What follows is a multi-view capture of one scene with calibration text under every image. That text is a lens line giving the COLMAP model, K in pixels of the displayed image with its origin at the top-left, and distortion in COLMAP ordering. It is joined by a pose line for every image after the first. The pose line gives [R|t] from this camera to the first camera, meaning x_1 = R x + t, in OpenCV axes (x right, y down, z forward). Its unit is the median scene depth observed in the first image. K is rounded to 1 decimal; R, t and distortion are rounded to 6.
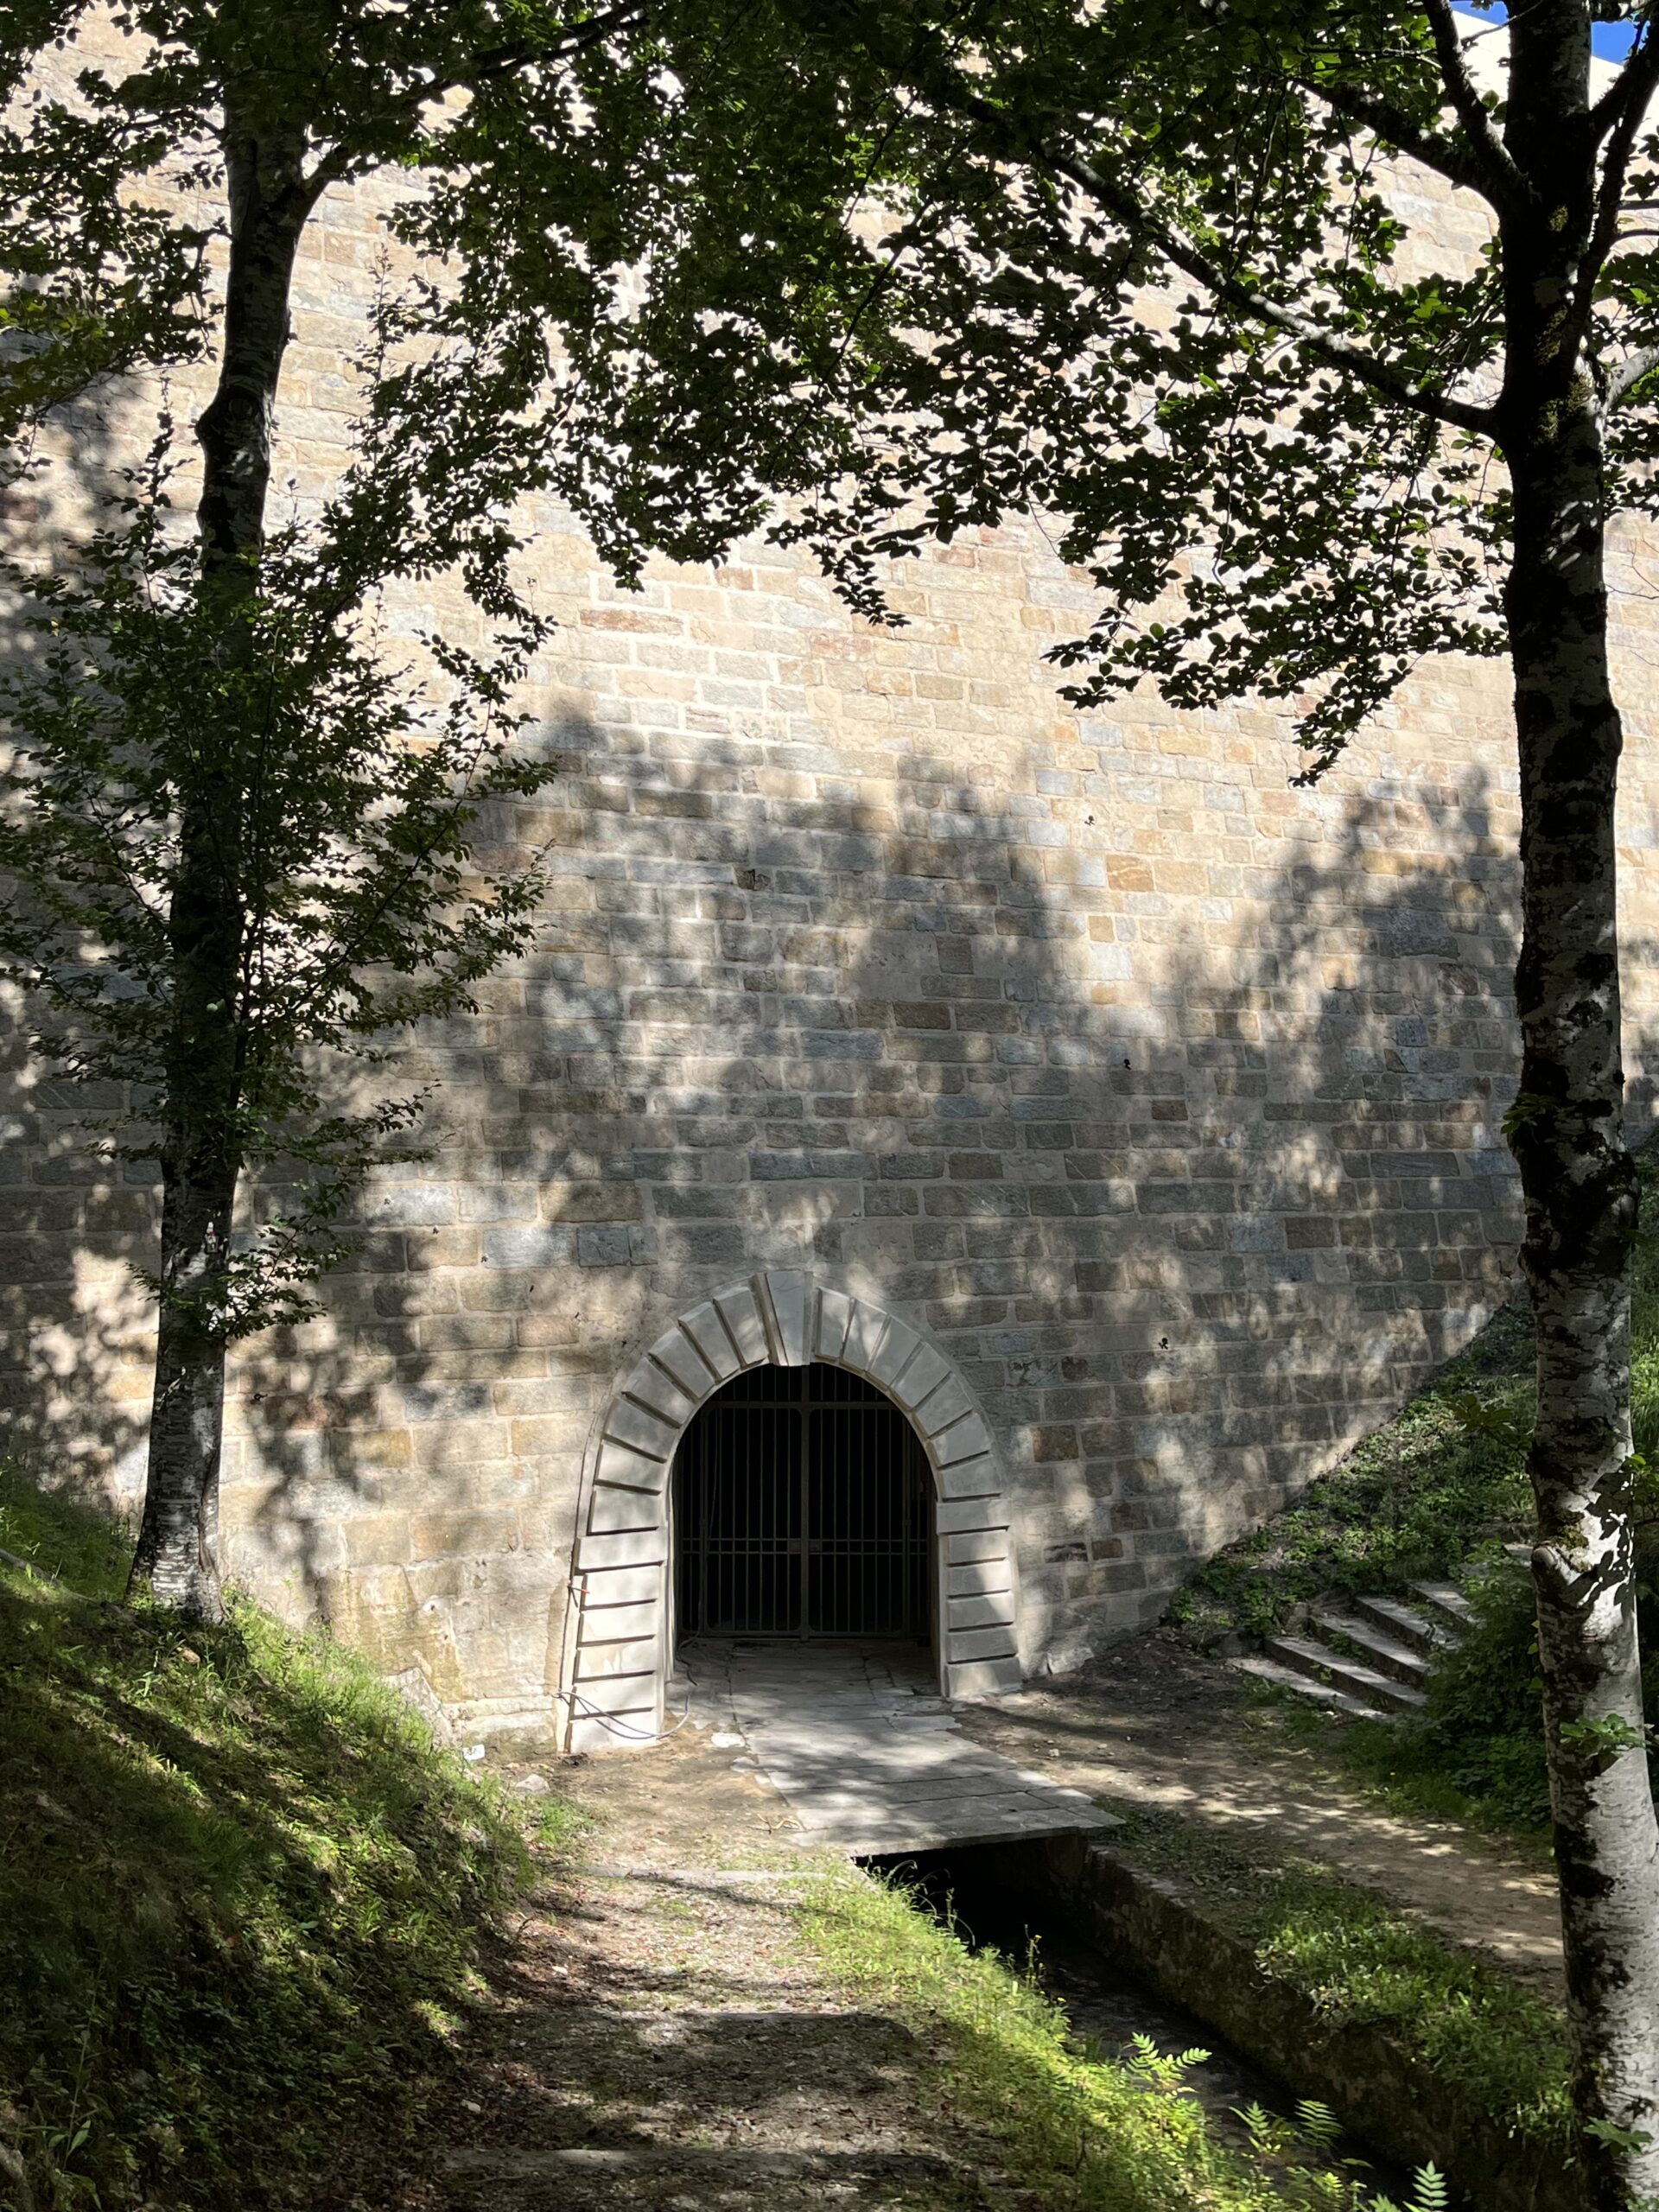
lens RADIAL K [[2201.5, 0, 829.5], [0, 2201.5, 1106.0], [0, 0, 1]] dist [-0.004921, -0.002125]
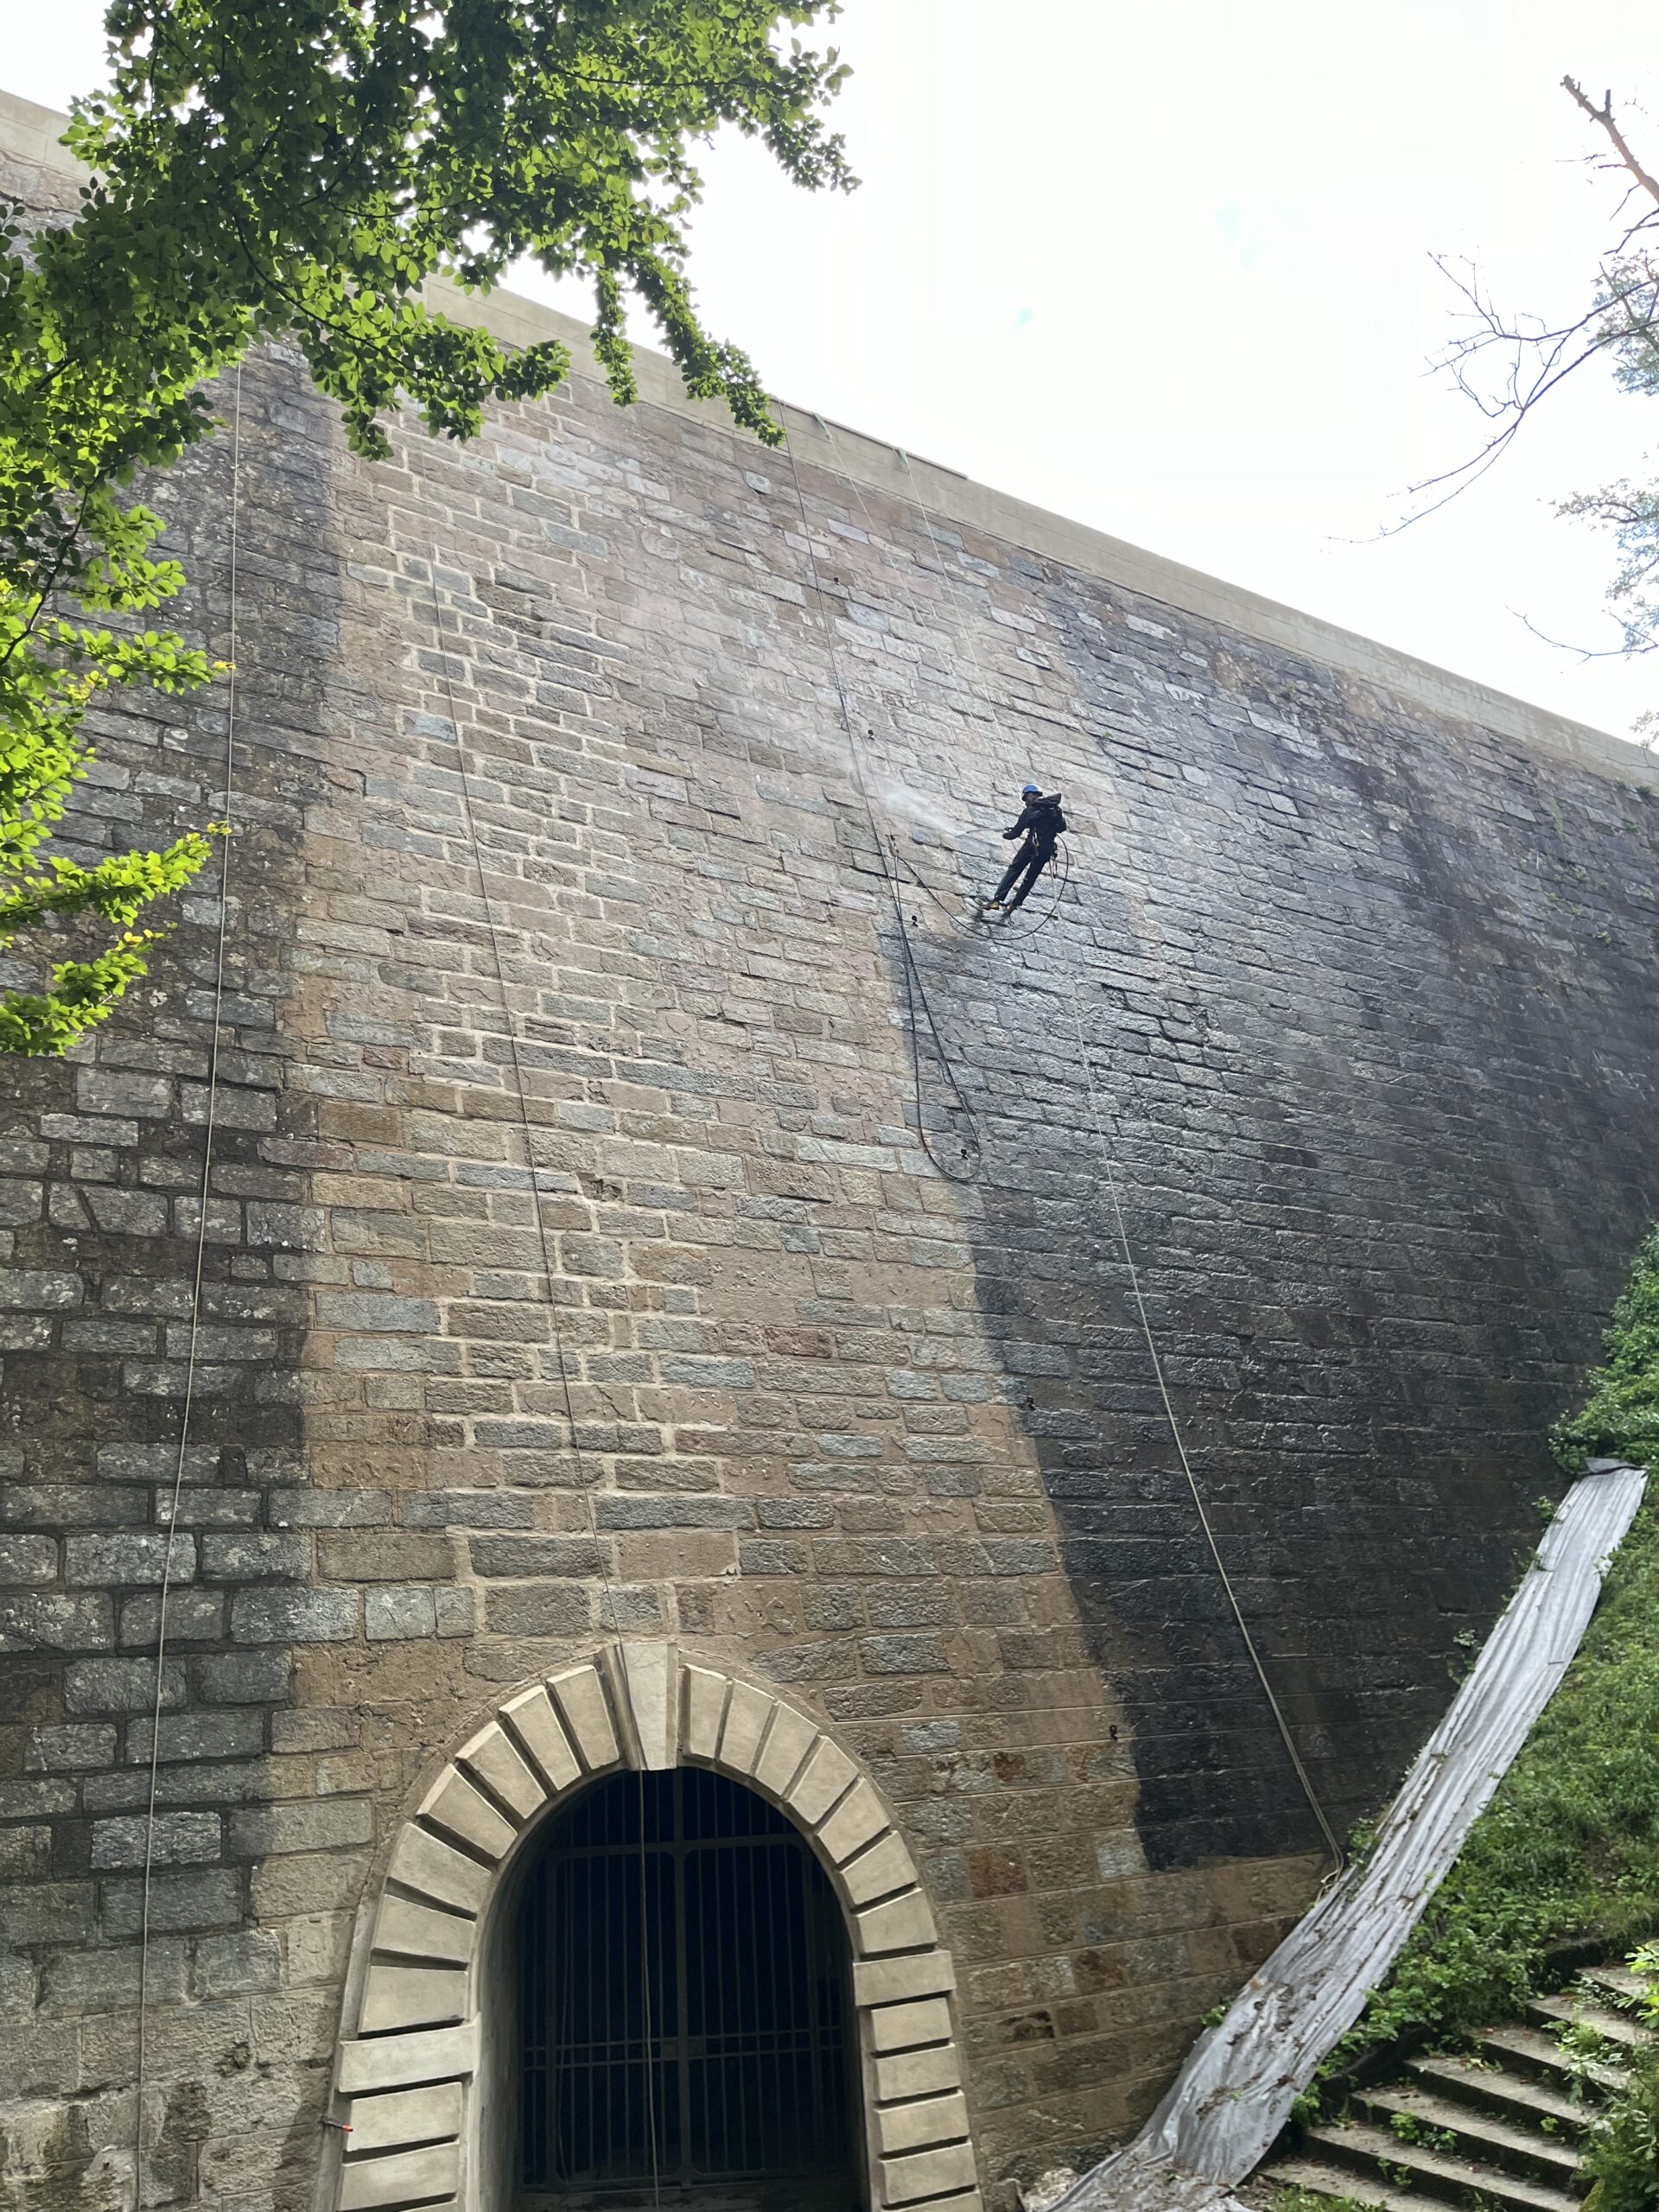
lens RADIAL K [[1629.7, 0, 829.5], [0, 1629.7, 1106.0], [0, 0, 1]] dist [-0.003423, -0.001241]
pose [[0.995543, -0.044330, 0.083237, 0.007074], [0.071039, 0.933018, -0.352746, 0.106339], [-0.062025, 0.357087, 0.932009, 0.391071]]
